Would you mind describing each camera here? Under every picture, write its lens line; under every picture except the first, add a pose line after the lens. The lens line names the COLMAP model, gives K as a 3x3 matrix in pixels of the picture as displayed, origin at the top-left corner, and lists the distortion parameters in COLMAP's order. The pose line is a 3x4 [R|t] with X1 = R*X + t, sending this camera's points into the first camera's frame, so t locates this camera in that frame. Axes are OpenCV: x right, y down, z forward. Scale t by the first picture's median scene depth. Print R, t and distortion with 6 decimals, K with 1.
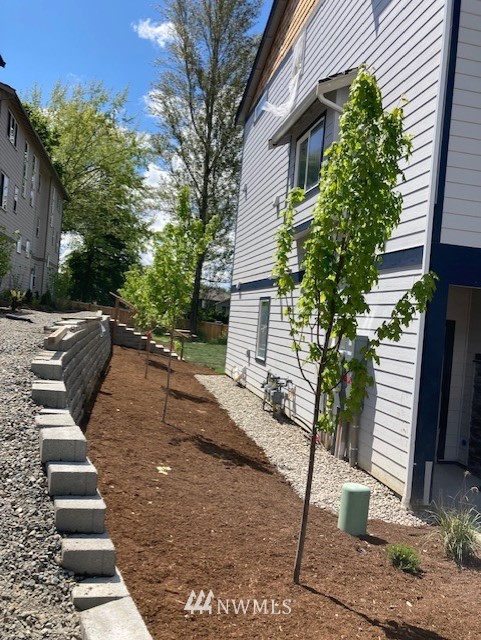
lens RADIAL K [[527.0, 0, 240.5], [0, 527.0, 320.0], [0, 0, 1]] dist [0.053888, -0.085436]
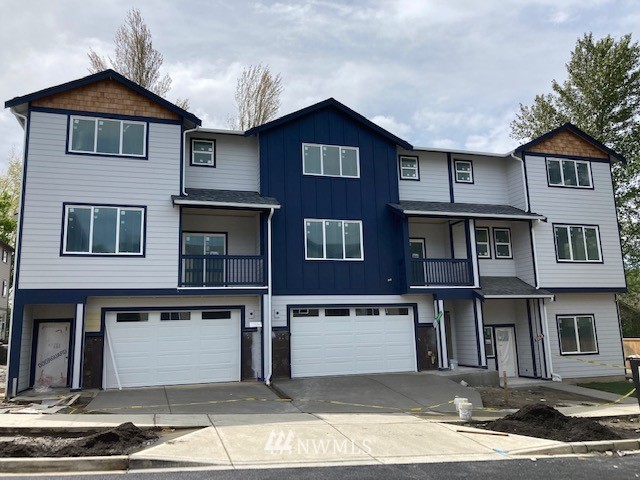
lens RADIAL K [[527.0, 0, 320.0], [0, 527.0, 240.0], [0, 0, 1]] dist [0.053888, -0.085436]
pose [[0.989361, -0.090950, 0.113549, 0.724124], [0.109556, 0.979305, -0.170175, 0.102134], [-0.095722, 0.180804, 0.978850, -0.784485]]
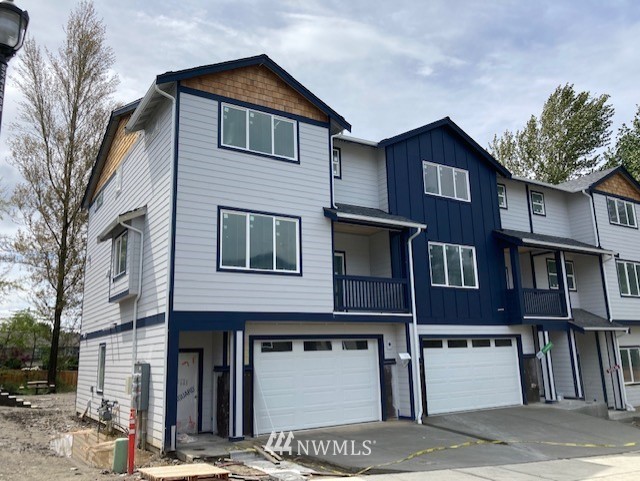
lens RADIAL K [[527.0, 0, 320.0], [0, 527.0, 240.5], [0, 0, 1]] dist [0.053888, -0.085436]
pose [[0.931335, -0.030294, 0.362902, 0.082992], [0.105149, 0.976459, -0.188338, 0.014574], [-0.348654, 0.213565, 0.912596, -0.503281]]
